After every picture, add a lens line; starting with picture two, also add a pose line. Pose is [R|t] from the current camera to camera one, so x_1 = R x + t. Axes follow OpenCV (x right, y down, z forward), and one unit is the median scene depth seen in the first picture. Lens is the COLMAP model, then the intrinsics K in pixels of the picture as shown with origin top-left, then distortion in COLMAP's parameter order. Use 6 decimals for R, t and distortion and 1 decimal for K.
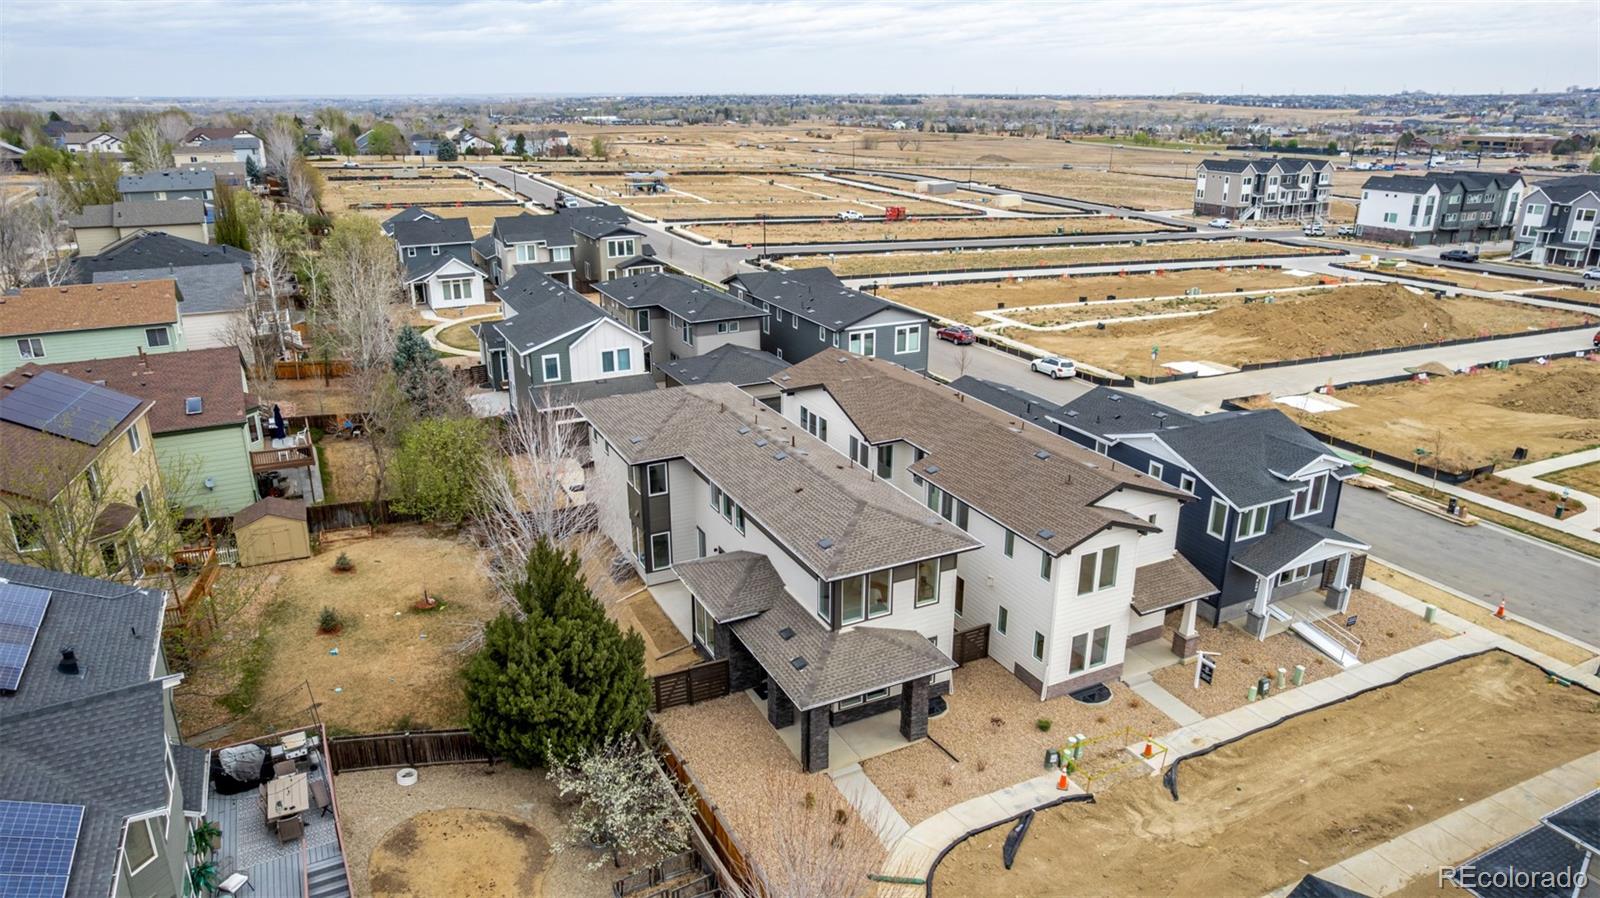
lens RADIAL K [[1040.5, 0, 794.4], [0, 1040.5, 452.7], [0, 0, 1]] dist [-0.073229, 0.066132]
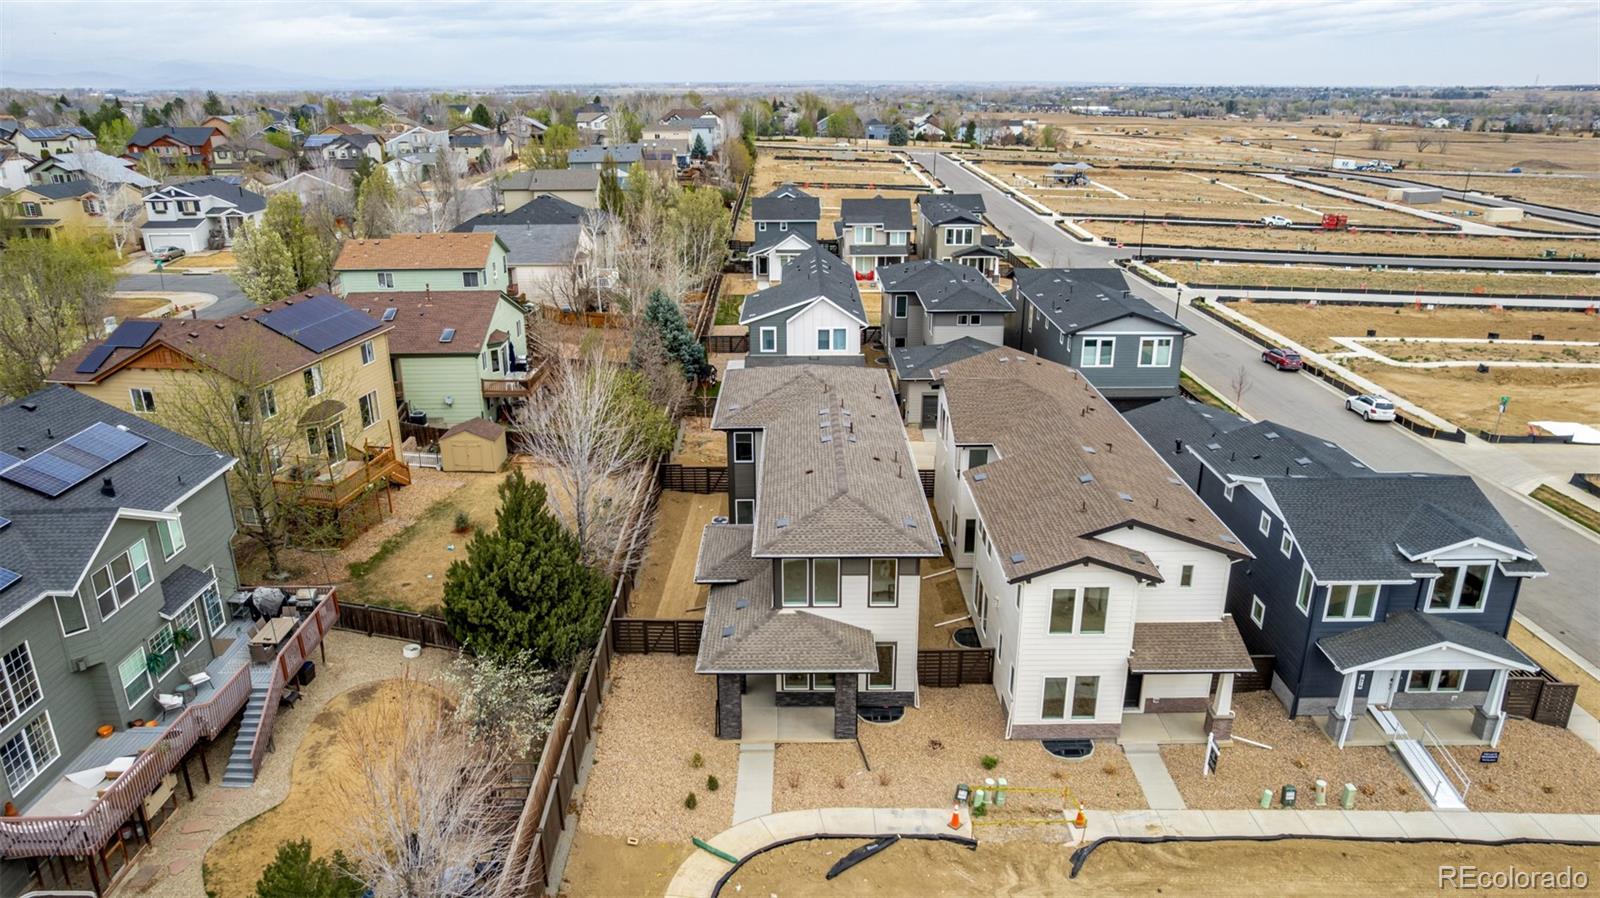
lens RADIAL K [[1059.3, 0, 789.4], [0, 1059.3, 452.1], [0, 0, 1]] dist [-0.073676, 0.068831]
pose [[0.894147, 0.147286, -0.422857, 0.250661], [-0.145801, 0.988657, 0.036059, -0.010248], [0.423372, 0.029411, 0.905479, 0.038074]]
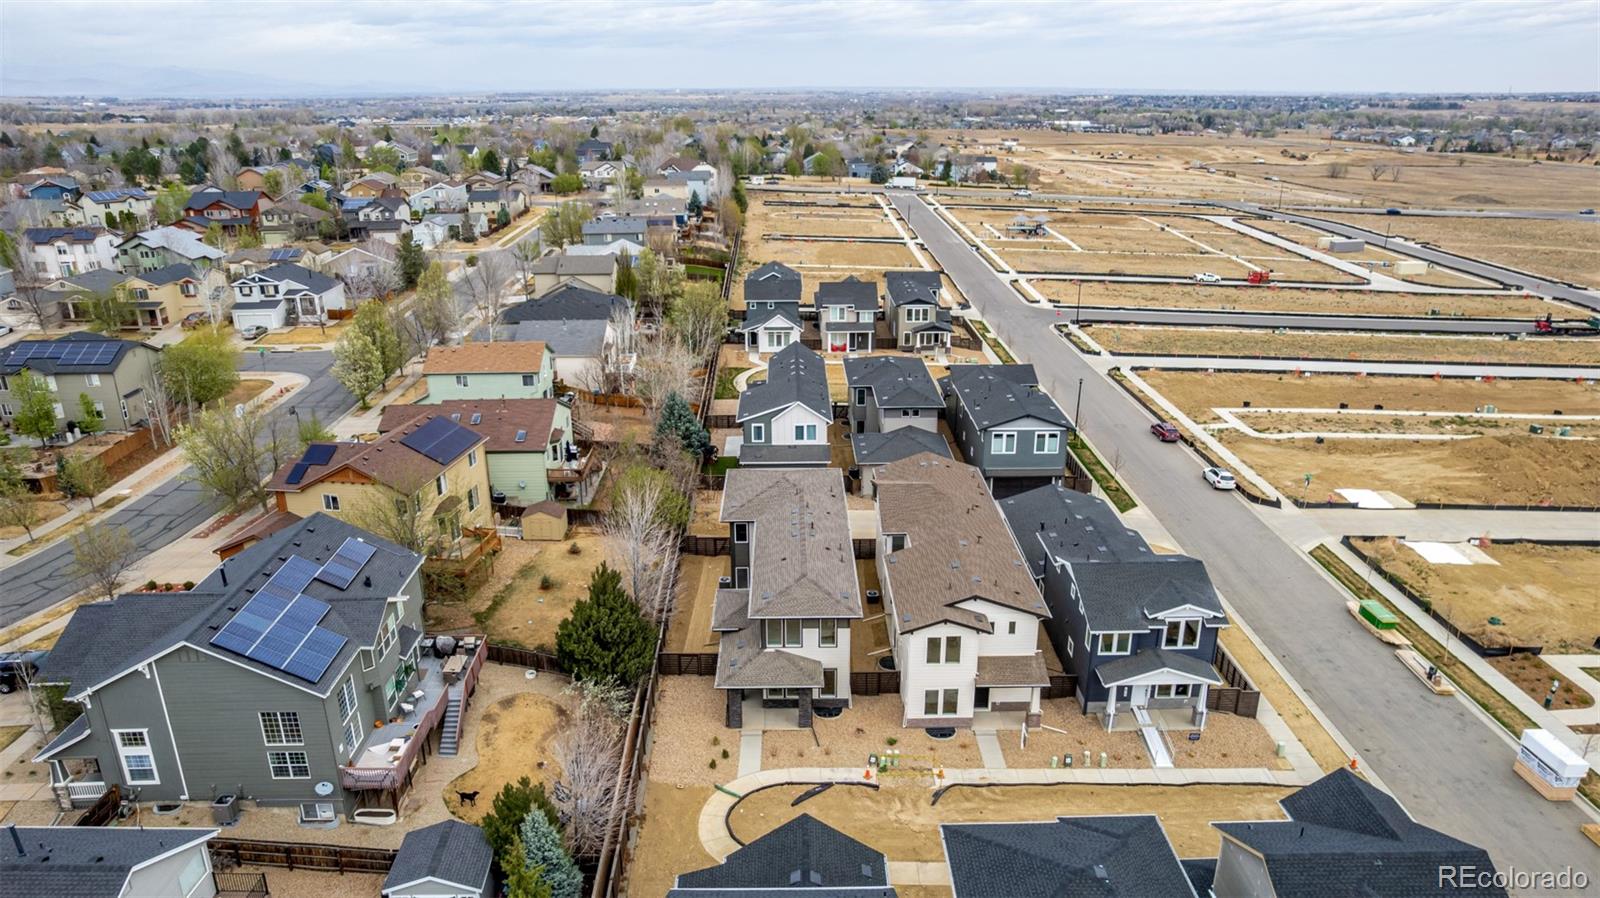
lens RADIAL K [[1066.7, 0, 784.2], [0, 1066.7, 447.2], [0, 0, 1]] dist [-0.067677, 0.058648]
pose [[0.896175, 0.141417, -0.420561, 0.398923], [-0.141544, 0.989444, 0.031092, -0.110346], [0.420518, 0.031664, 0.906731, -0.287895]]
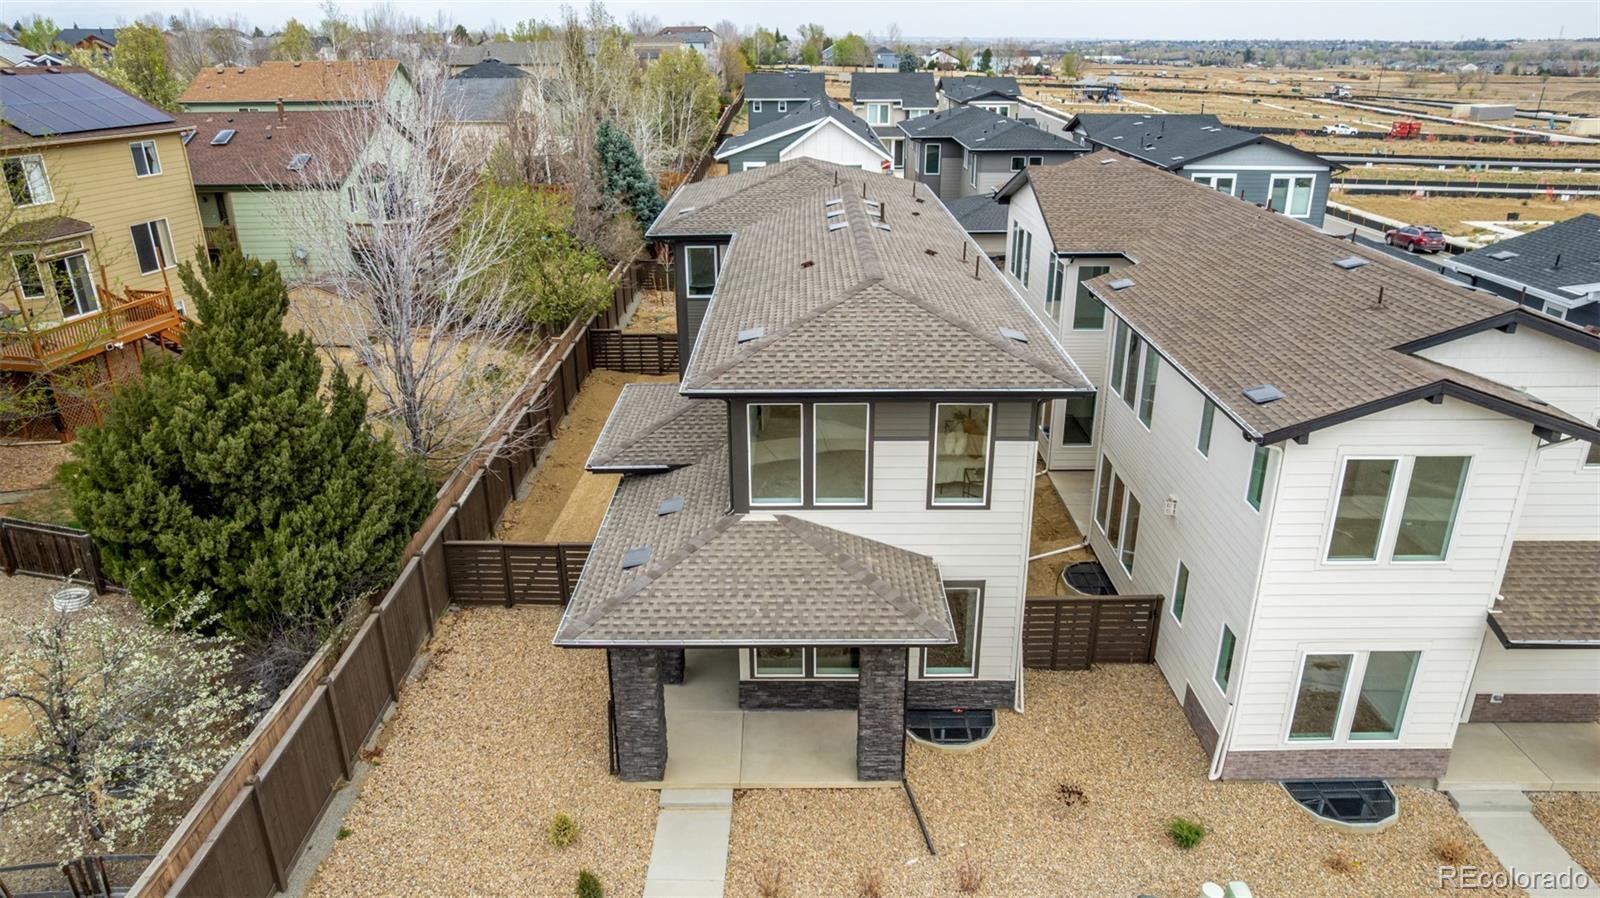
lens RADIAL K [[1052.3, 0, 793.4], [0, 1052.3, 452.0], [0, 0, 1]] dist [-0.079590, 0.074144]
pose [[0.893752, 0.162646, -0.418035, 0.143116], [-0.146879, 0.986684, 0.069867, 0.056725], [0.423832, -0.001043, 0.905740, 0.305970]]
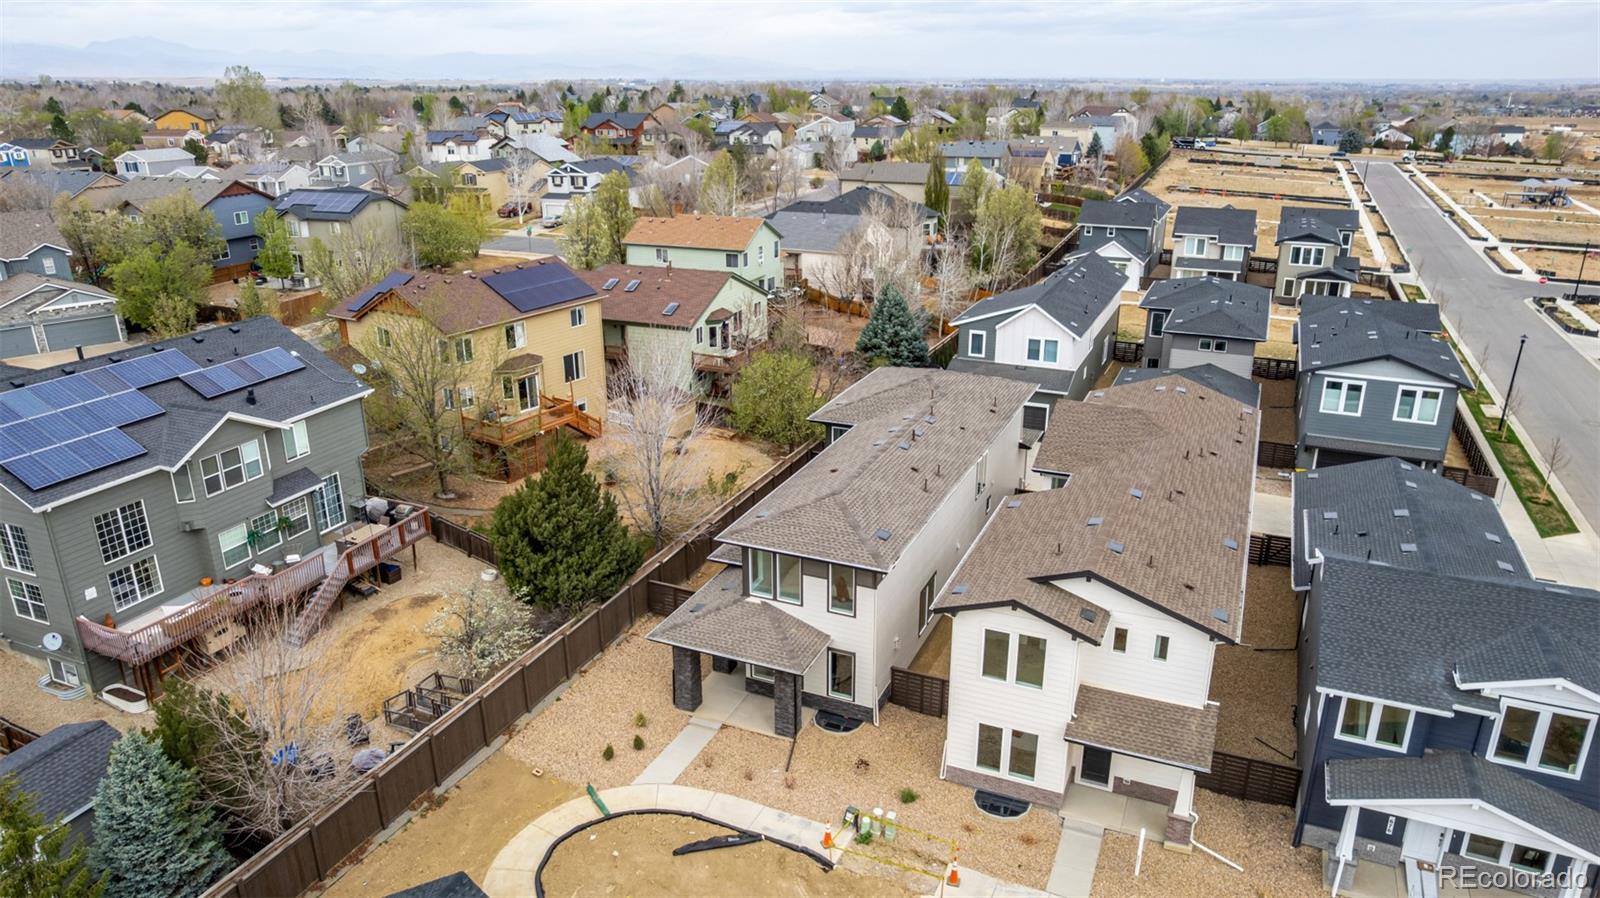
lens RADIAL K [[1066.7, 0, 784.2], [0, 1066.7, 447.2], [0, 0, 1]] dist [-0.067677, 0.058648]
pose [[0.628472, 0.256204, -0.734426, 0.434630], [-0.255096, 0.959865, 0.116554, -0.056231], [0.734812, 0.114098, 0.668605, 0.164796]]
